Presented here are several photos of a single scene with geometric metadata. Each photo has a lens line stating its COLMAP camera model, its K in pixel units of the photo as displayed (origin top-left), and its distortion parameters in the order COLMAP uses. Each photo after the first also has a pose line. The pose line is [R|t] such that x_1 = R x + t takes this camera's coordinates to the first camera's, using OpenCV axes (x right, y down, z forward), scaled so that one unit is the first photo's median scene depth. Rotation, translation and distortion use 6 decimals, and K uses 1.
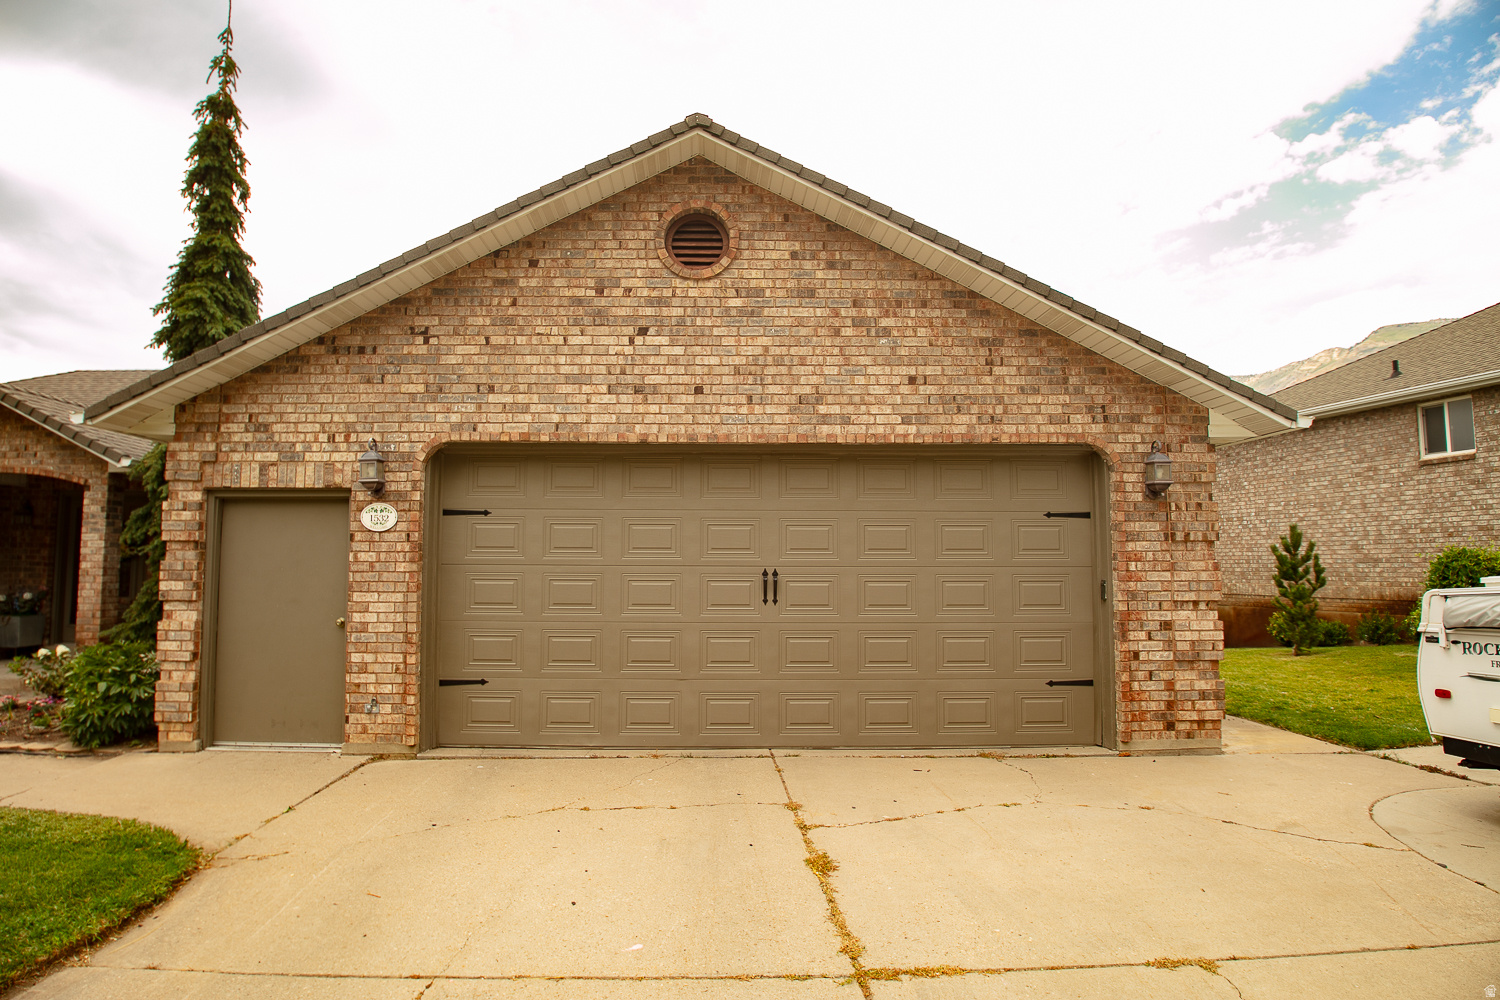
lens RADIAL K [[820.8, 0, 750.0], [0, 820.8, 500.0], [0, 0, 1]] dist [-0.053396, 0.002143]
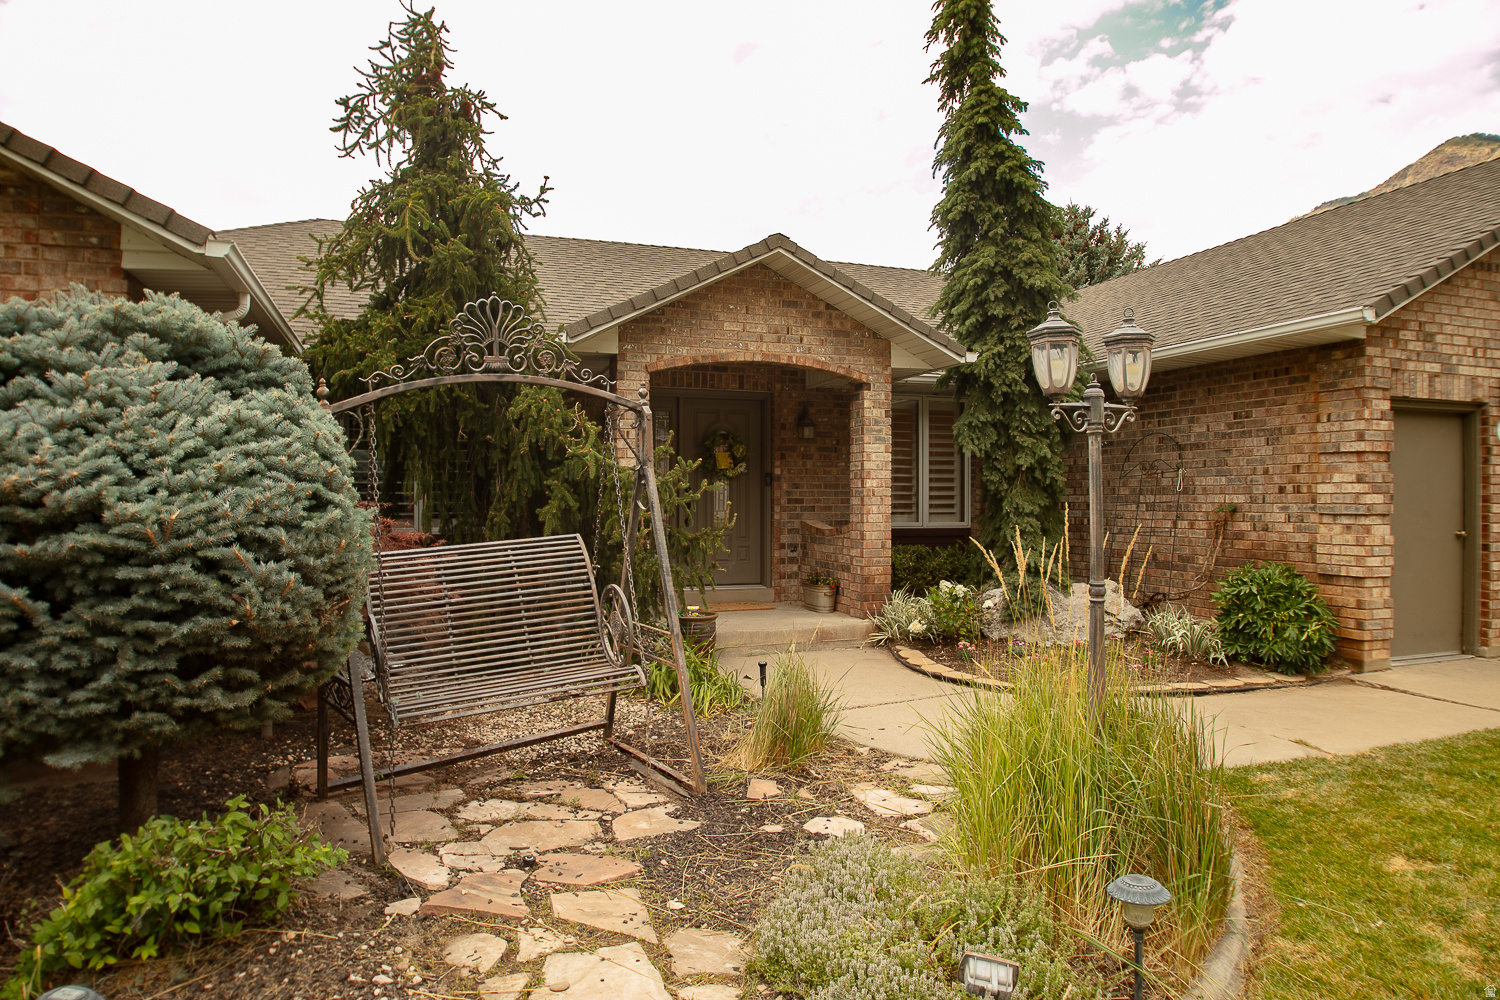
lens RADIAL K [[949.2, 0, 738.4], [0, 949.2, 504.7], [0, 0, 1]] dist [-0.053562, 0.001148]
pose [[0.949529, -0.002950, 0.313664, -1.726230], [-0.022417, 0.996761, 0.077236, 0.044561], [-0.312876, -0.080369, 0.946388, 0.185967]]
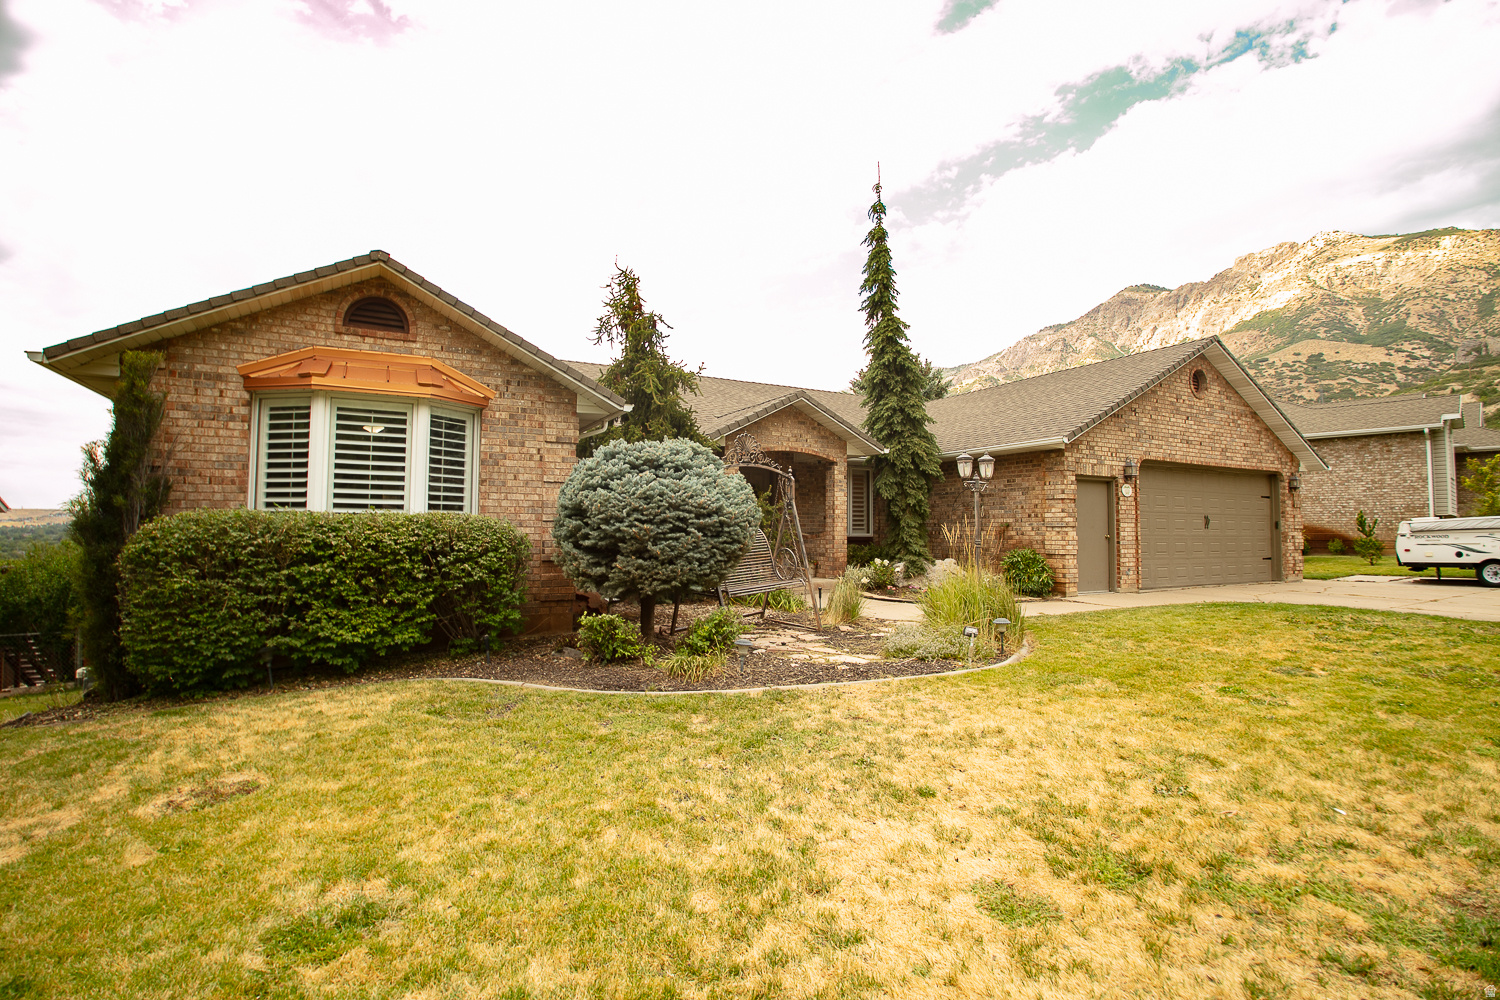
lens RADIAL K [[708.2, 0, 750.0], [0, 708.2, 500.0], [0, 0, 1]] dist [-0.035313, -0.000277]
pose [[0.884807, 0.024148, 0.465332, -2.277361], [-0.039596, 0.998940, 0.023453, 0.043193], [-0.464272, -0.039177, 0.884826, -0.259982]]
